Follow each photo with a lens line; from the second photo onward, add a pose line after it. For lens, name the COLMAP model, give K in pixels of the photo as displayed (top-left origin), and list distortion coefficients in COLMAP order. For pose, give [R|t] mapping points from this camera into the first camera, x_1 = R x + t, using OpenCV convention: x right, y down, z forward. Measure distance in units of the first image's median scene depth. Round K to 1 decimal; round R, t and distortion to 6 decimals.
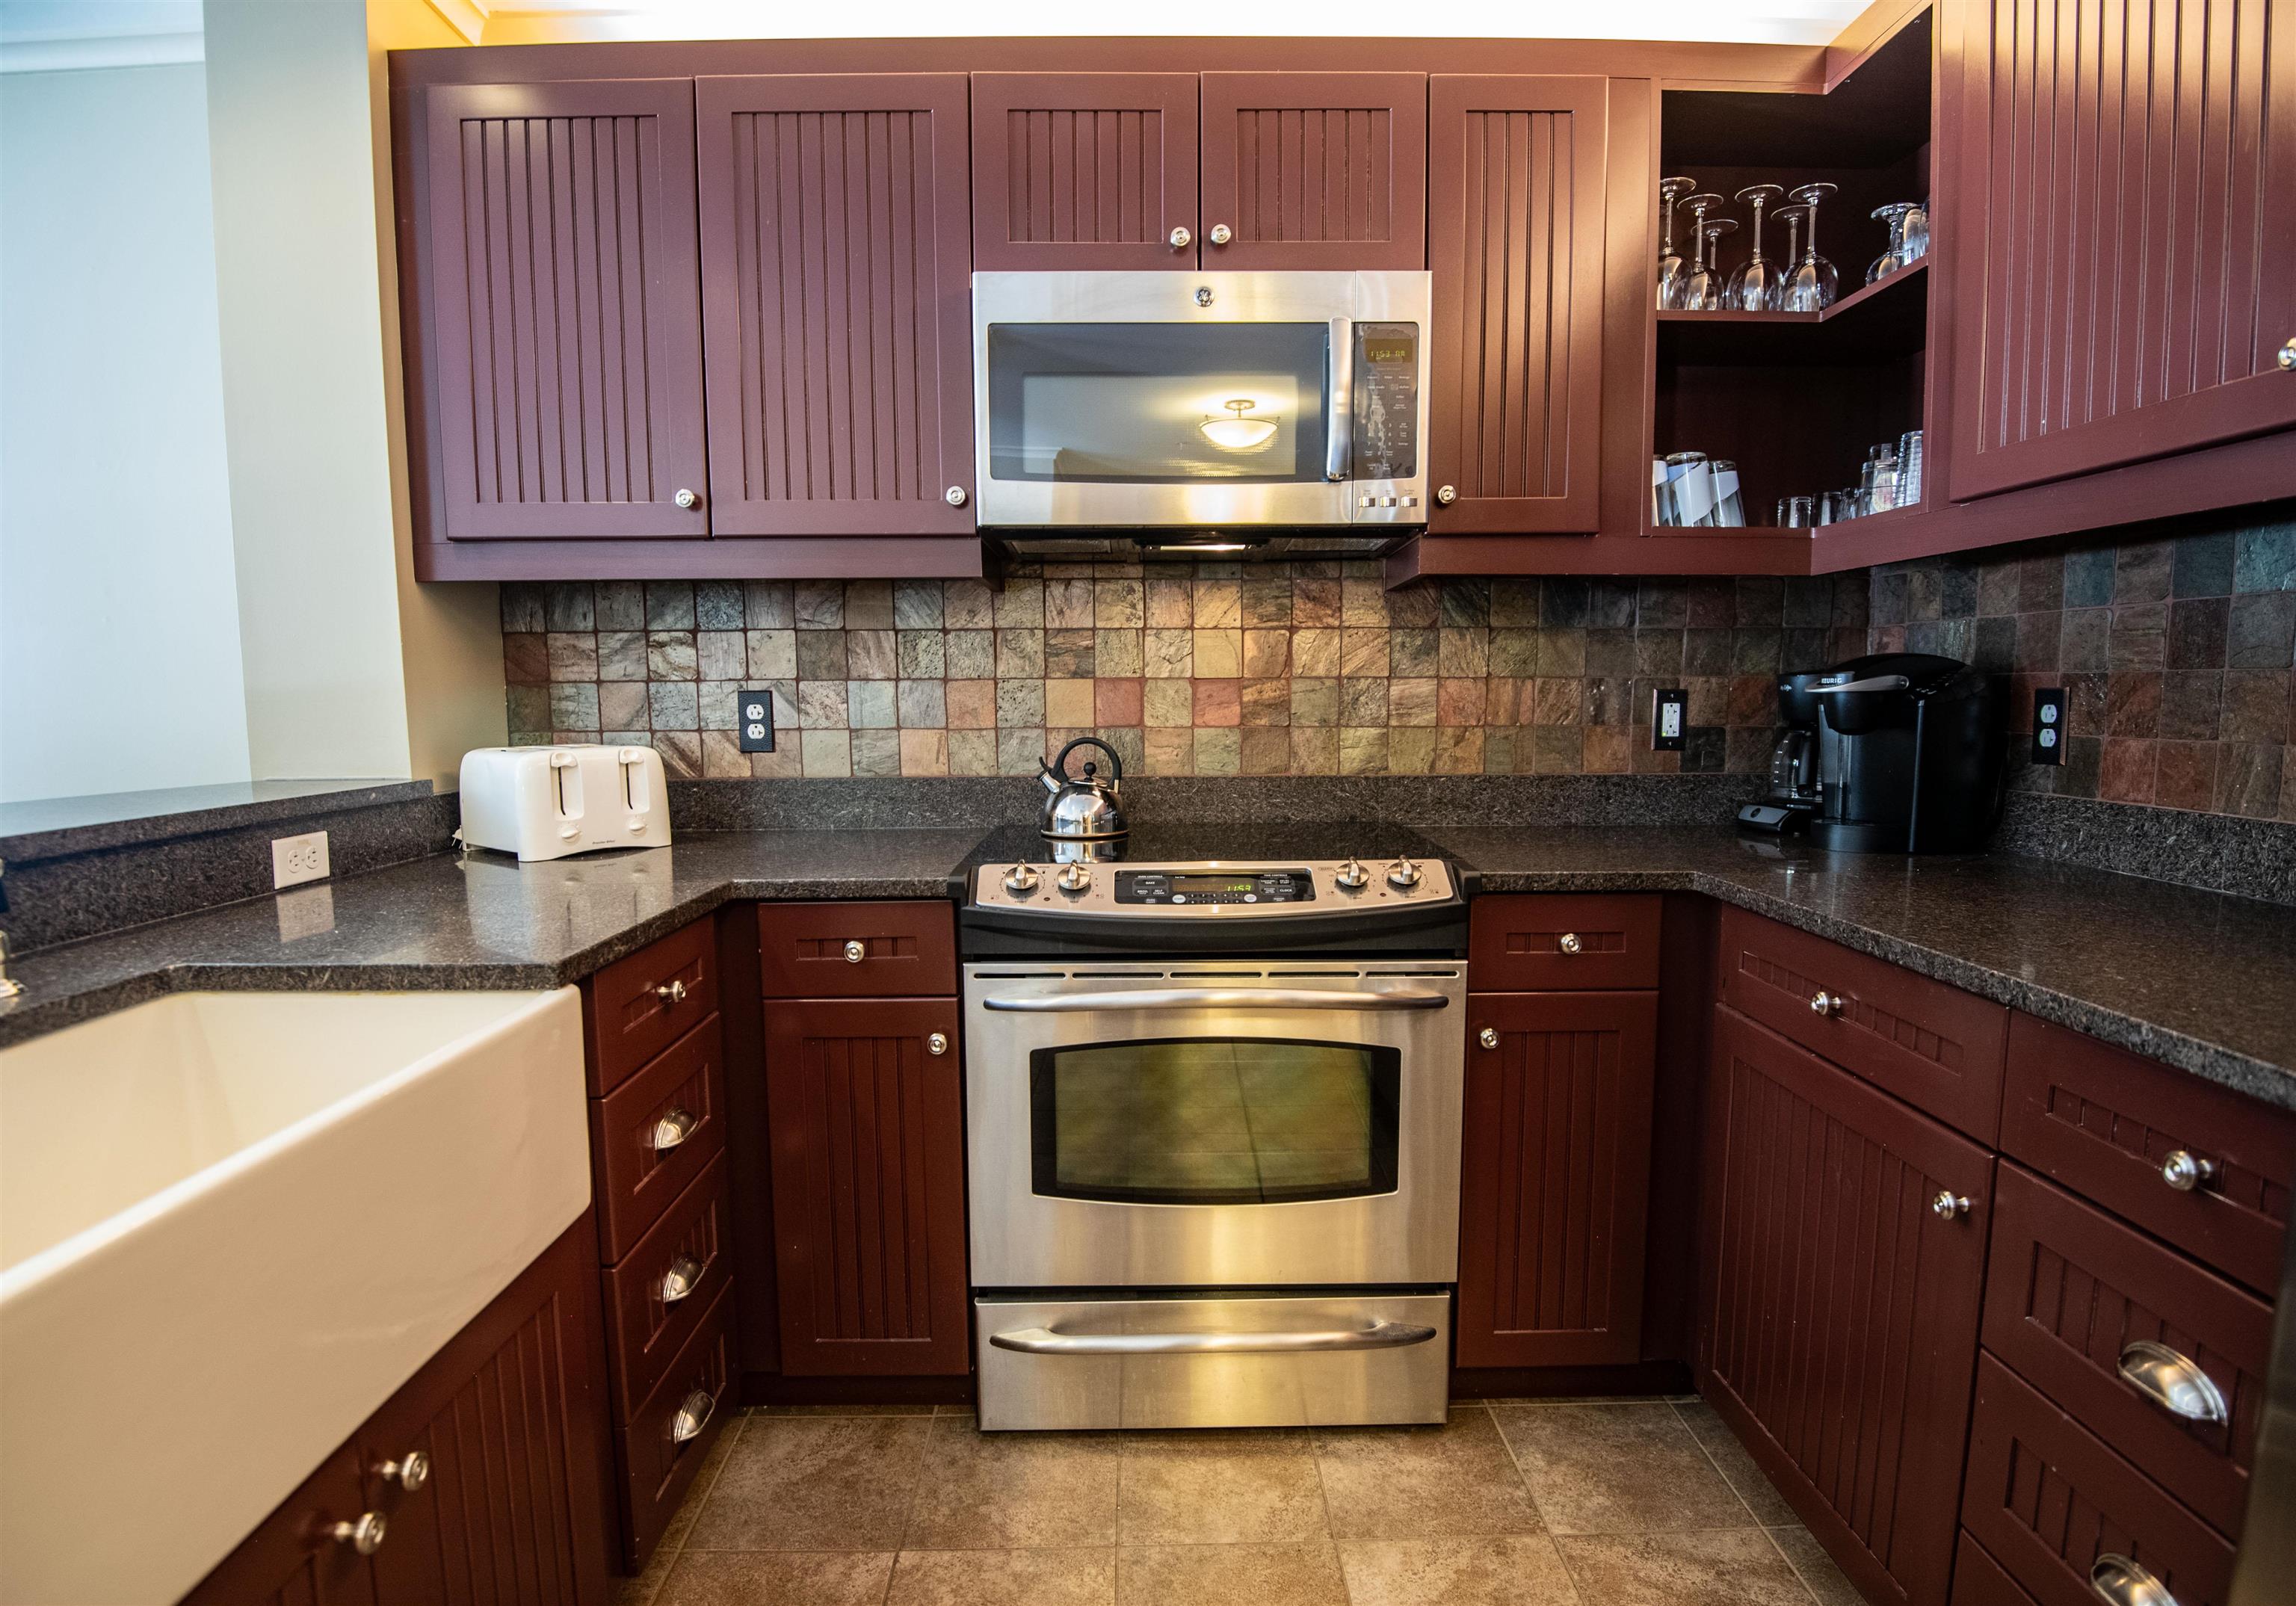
lens RADIAL K [[1193.1, 0, 1193.6], [0, 1193.1, 820.4], [0, 0, 1]] dist [-0.020280, -0.011766]
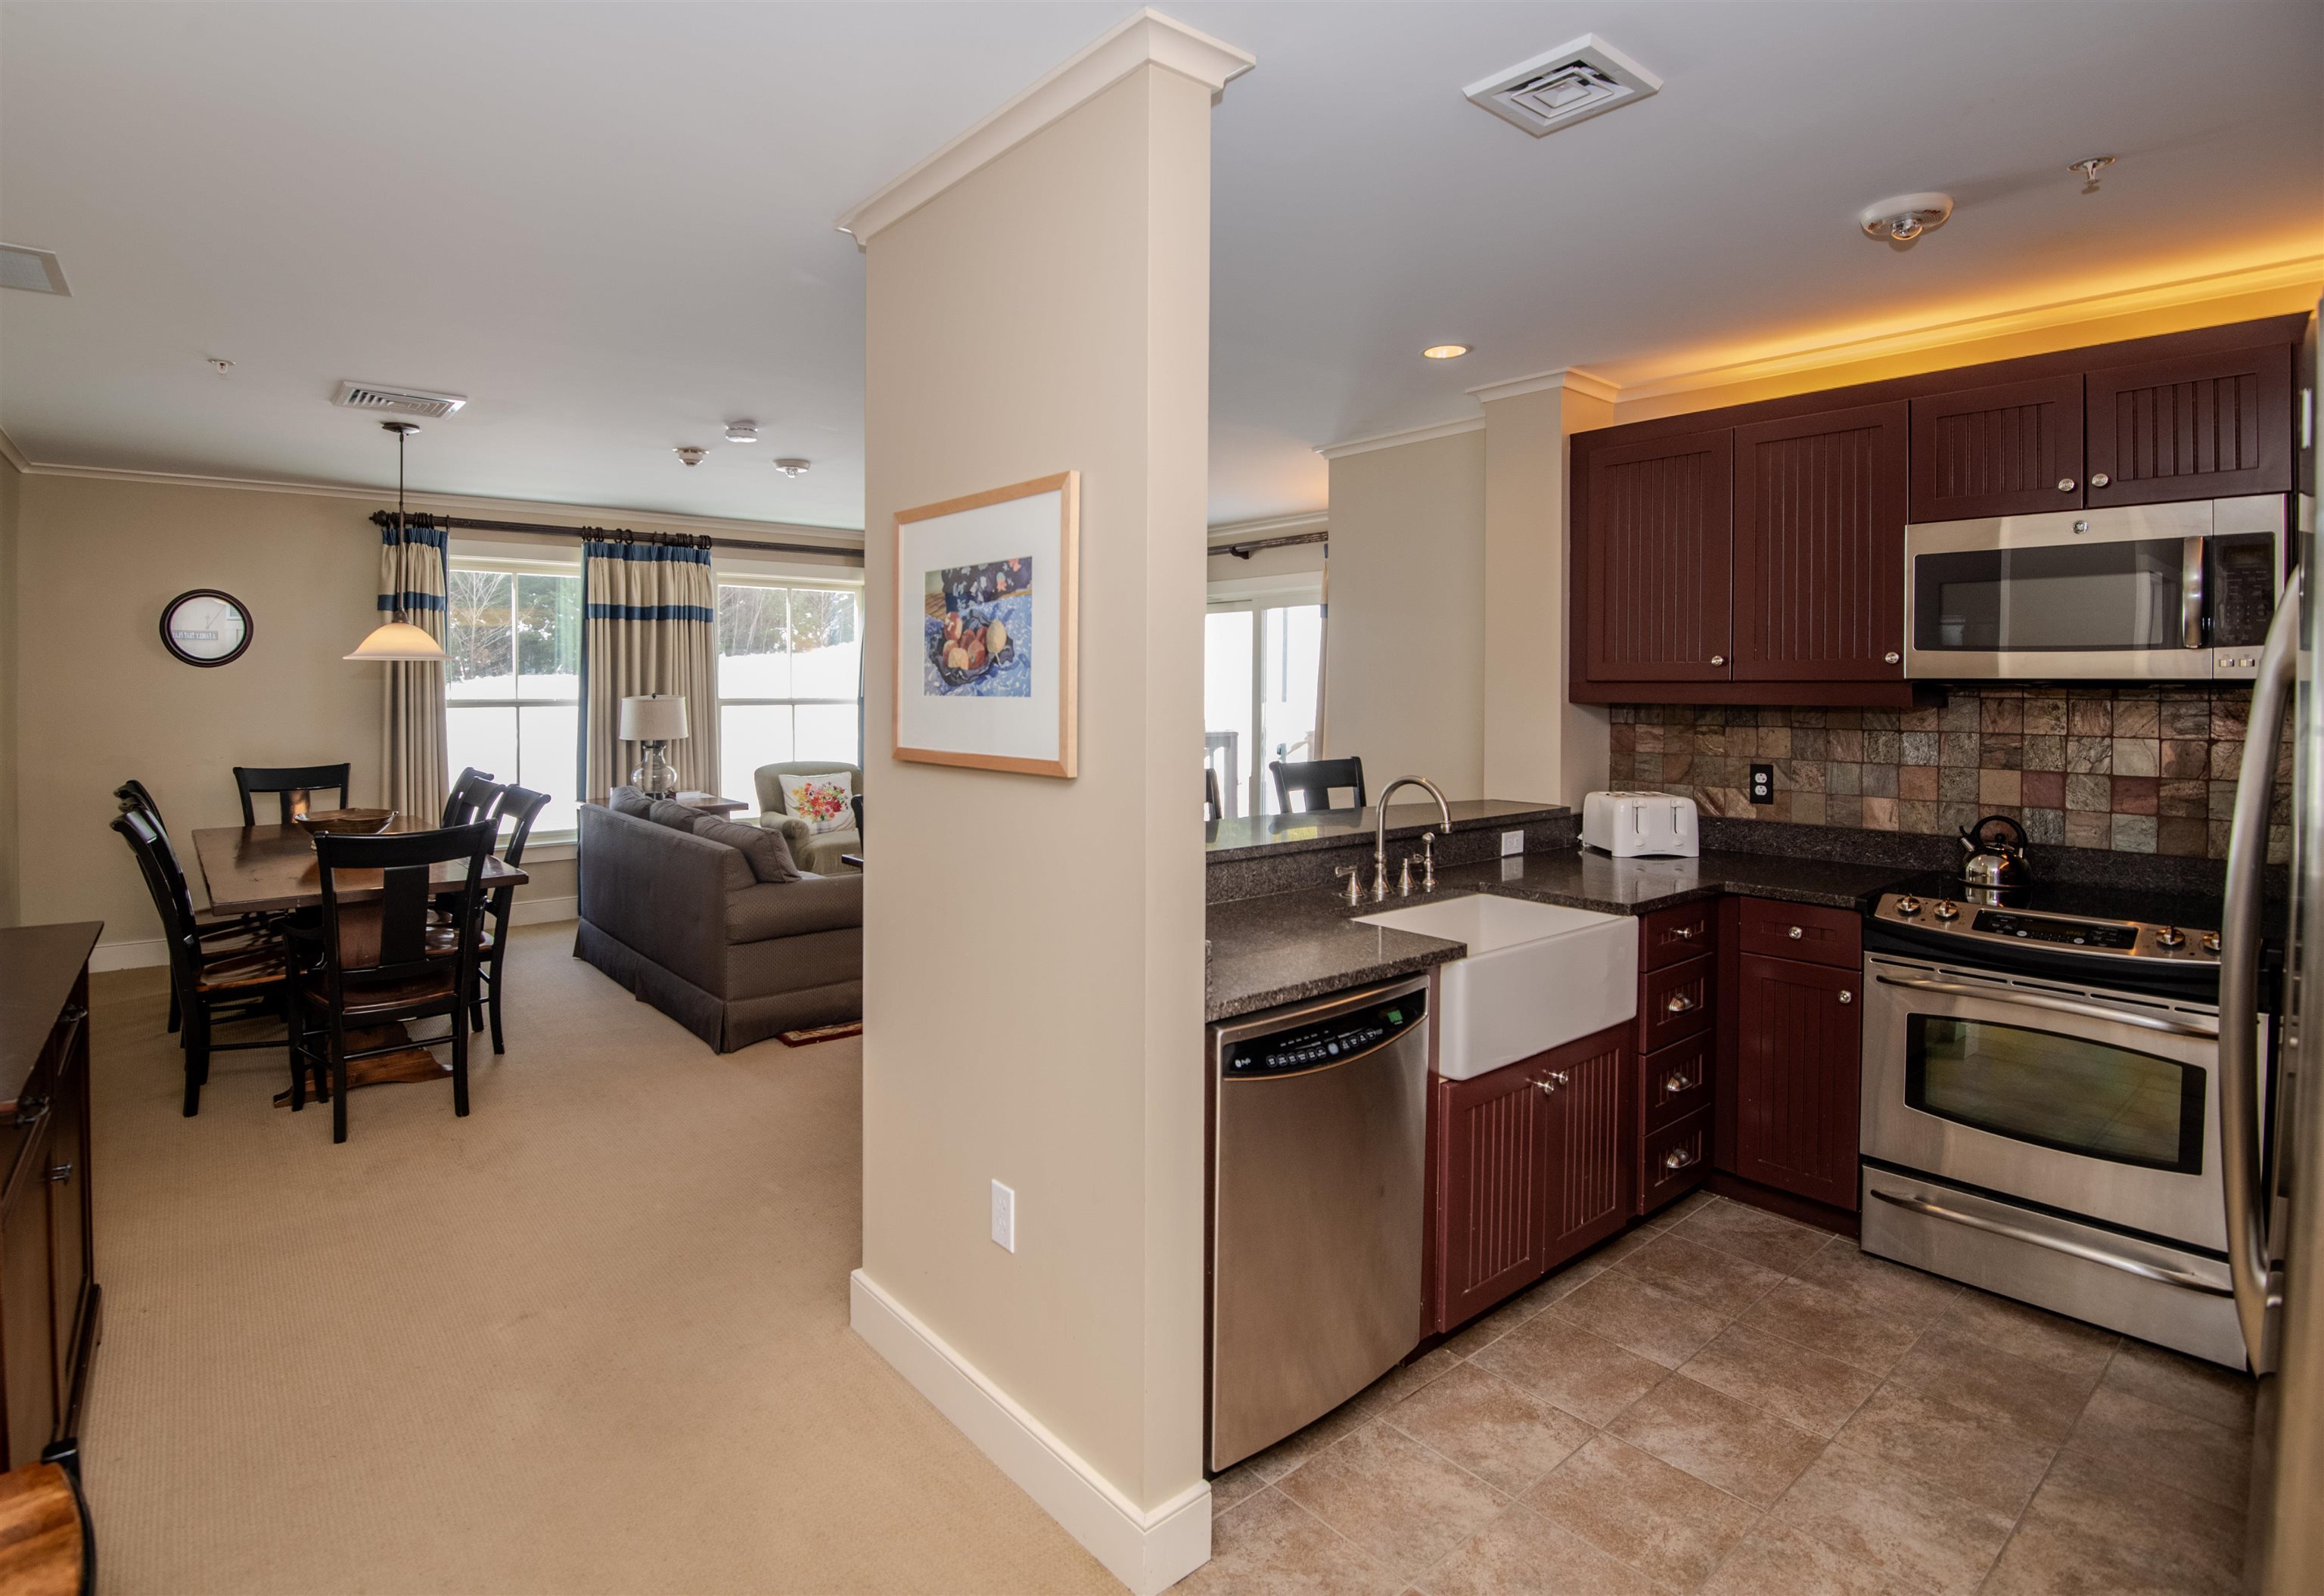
lens RADIAL K [[1207.6, 0, 1041.9], [0, 1207.6, 691.0], [0, 0, 1]] dist [-0.020280, -0.011766]
pose [[0.578995, 0.014563, -0.815201, 0.405136], [-0.091486, 0.994687, -0.047208, -0.047222], [0.810182, 0.101912, 0.577251, -0.765380]]
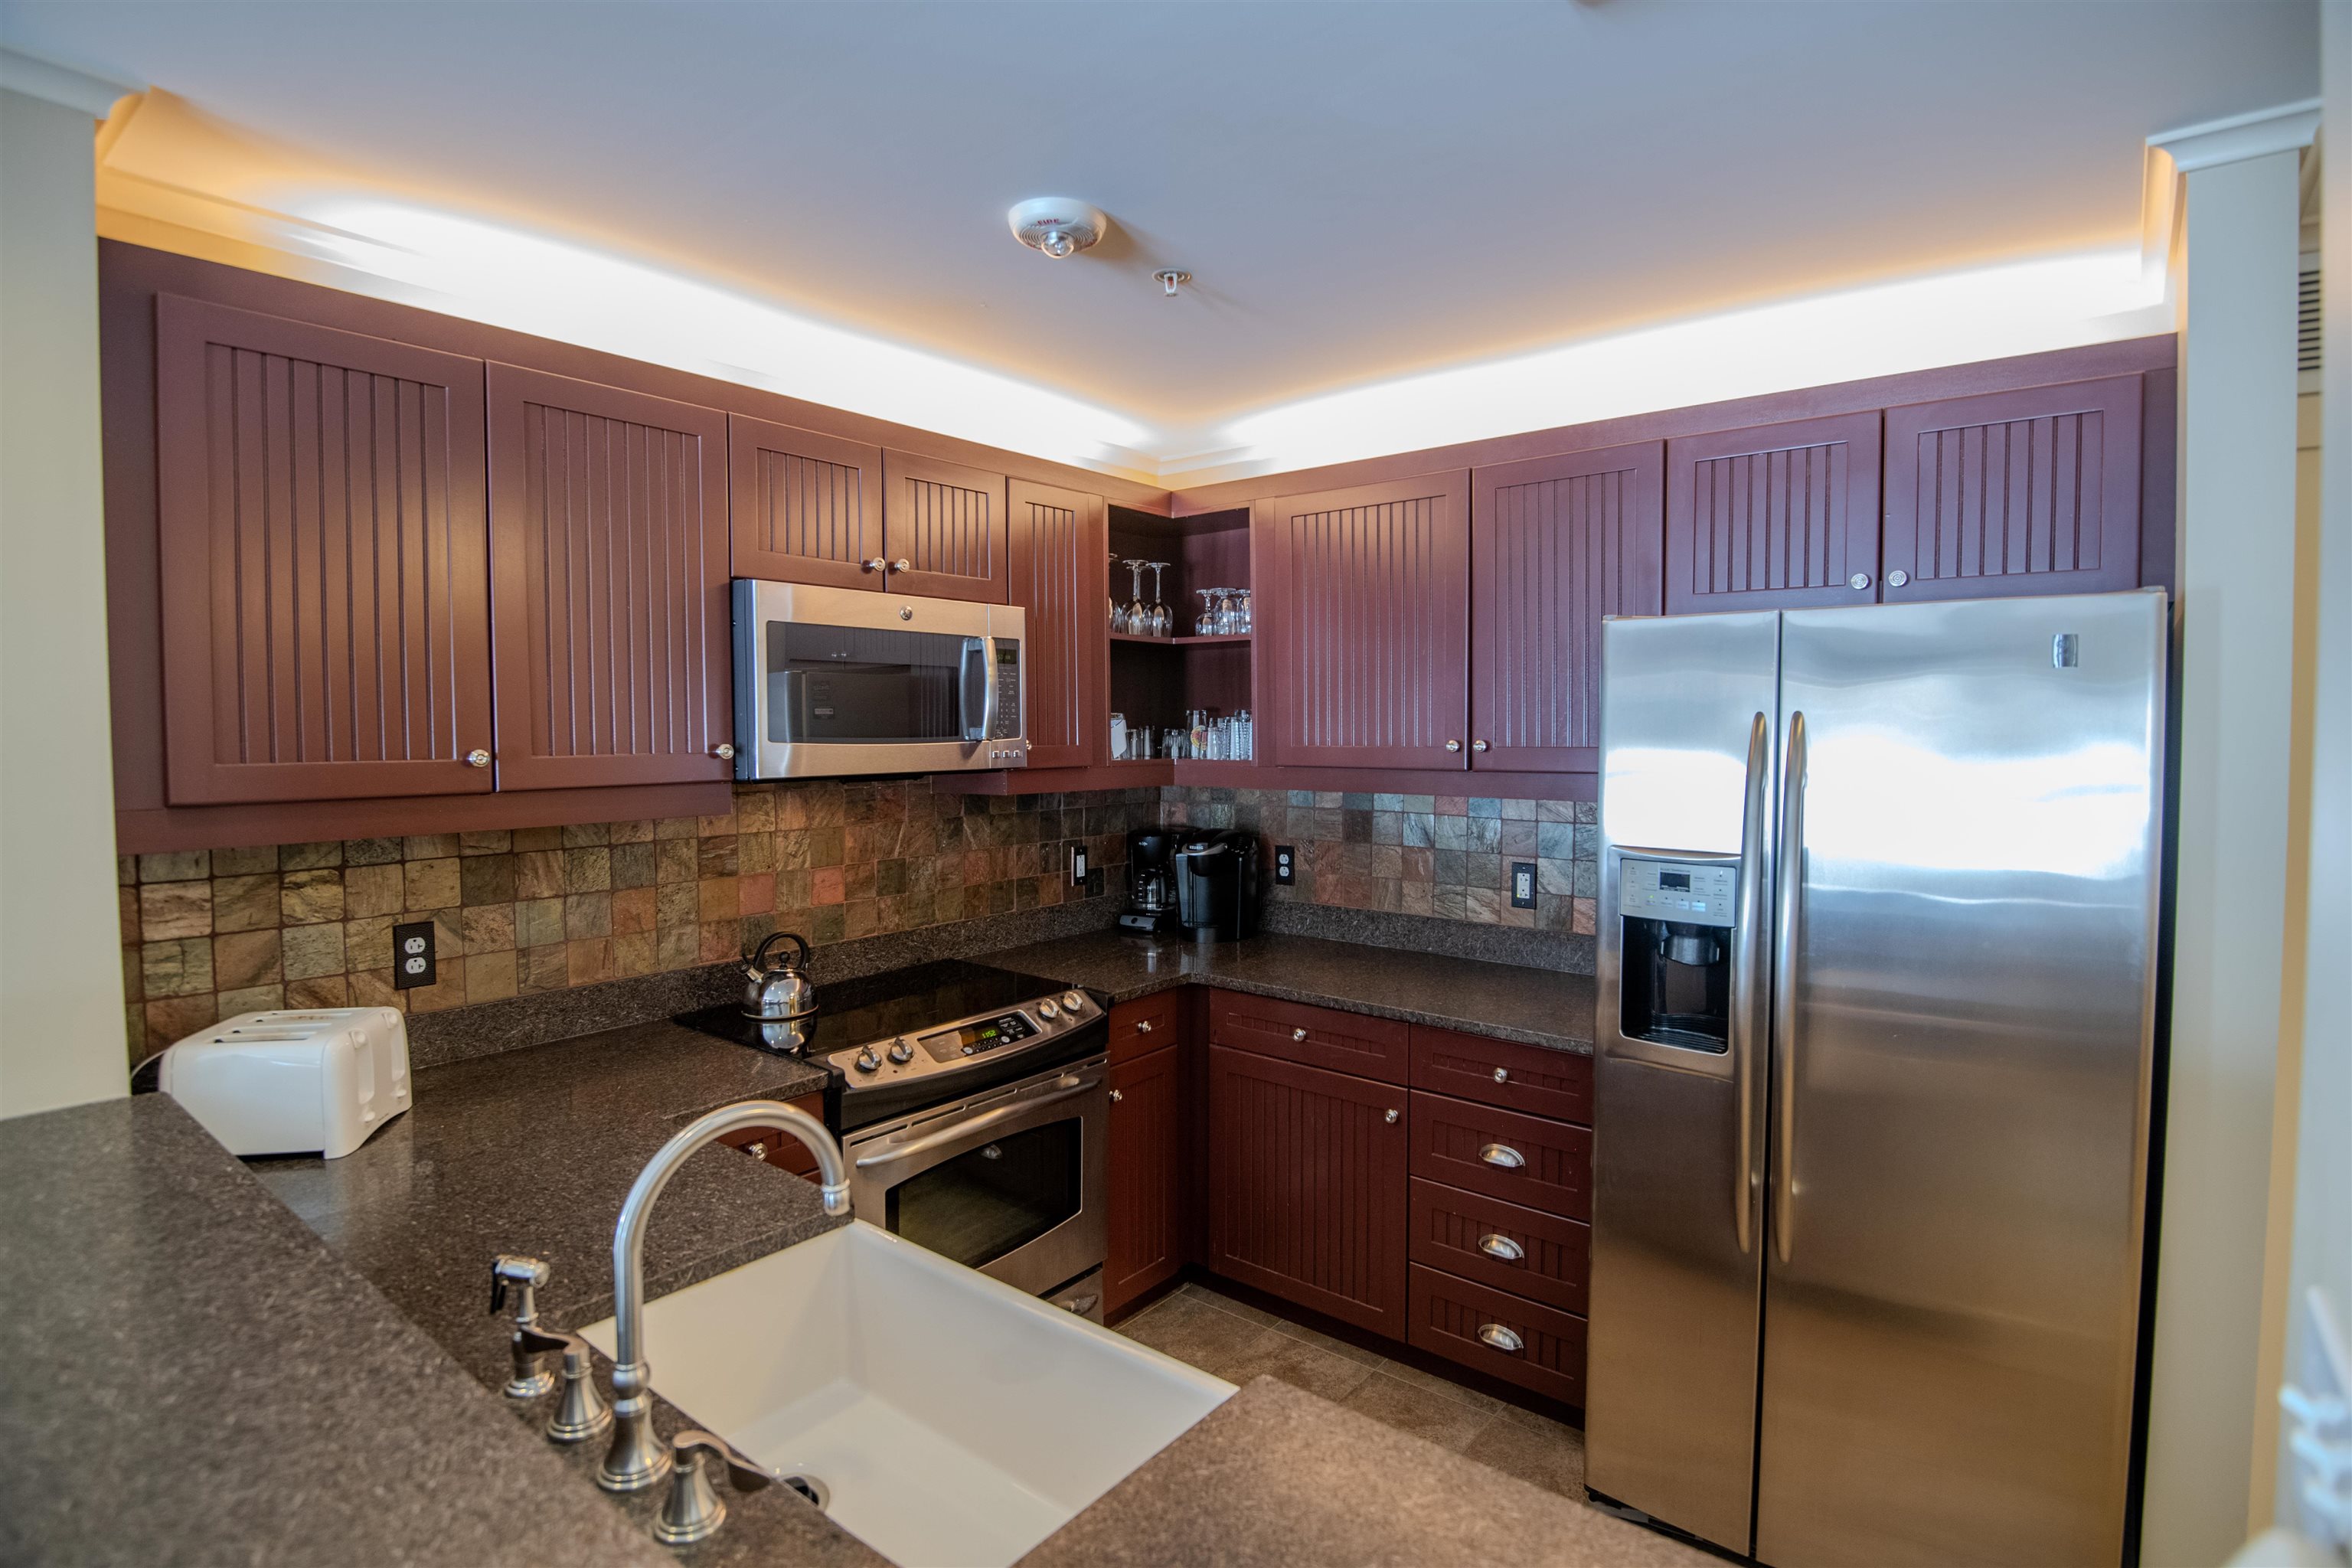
lens RADIAL K [[1132.3, 0, 1183.5], [0, 1132.3, 760.5], [0, 0, 1]] dist [-0.018256, -0.009244]
pose [[0.640262, -0.019231, 0.767916, -0.718738], [0.078176, 0.996127, -0.040234, -0.168139], [-0.764168, 0.085793, 0.639286, -0.073531]]
